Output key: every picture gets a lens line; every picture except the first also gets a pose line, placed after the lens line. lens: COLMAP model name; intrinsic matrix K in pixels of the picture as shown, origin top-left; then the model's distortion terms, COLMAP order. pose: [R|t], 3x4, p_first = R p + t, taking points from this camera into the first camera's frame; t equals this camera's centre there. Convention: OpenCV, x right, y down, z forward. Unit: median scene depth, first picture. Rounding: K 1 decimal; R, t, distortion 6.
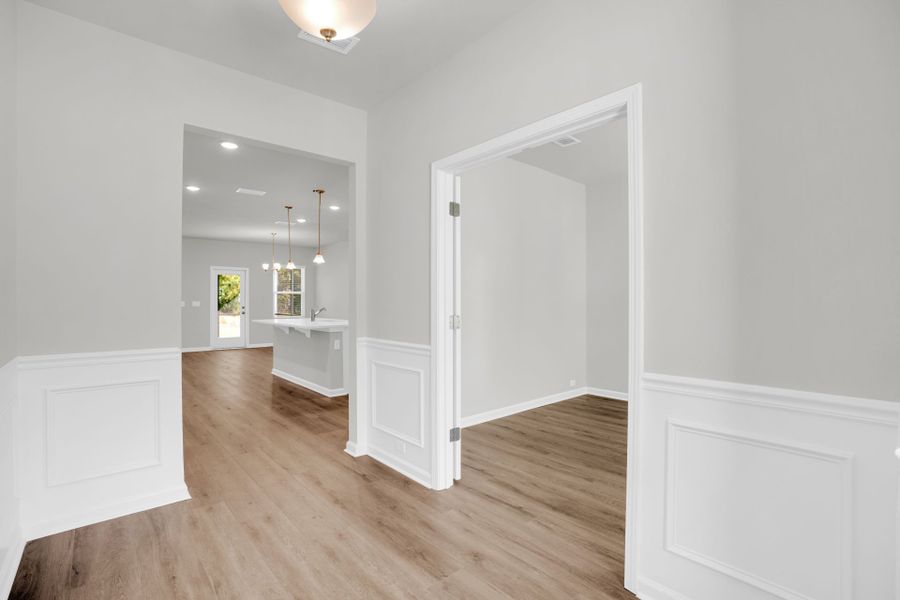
lens RADIAL K [[418.1, 0, 448.2], [0, 418.1, 298.7], [0, 0, 1]] dist [-0.047895, 0.018610]
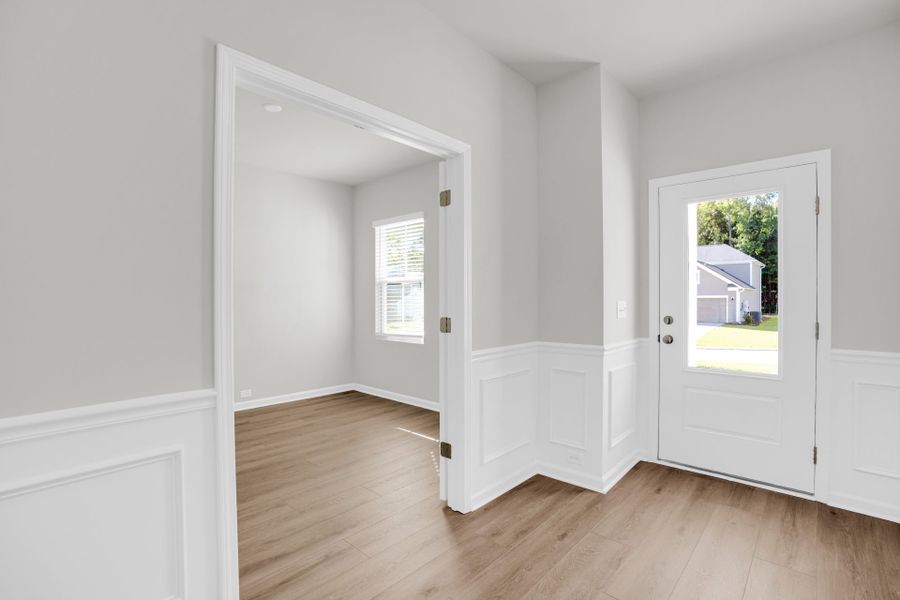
lens RADIAL K [[427.4, 0, 450.0], [0, 427.4, 300.0], [0, 0, 1]] dist [-0.050732, 0.020912]
pose [[-0.112747, -0.002735, 0.993620, -0.673306], [-0.004522, 0.999987, 0.002240, -0.000763], [-0.993613, -0.004241, -0.112758, 0.859891]]
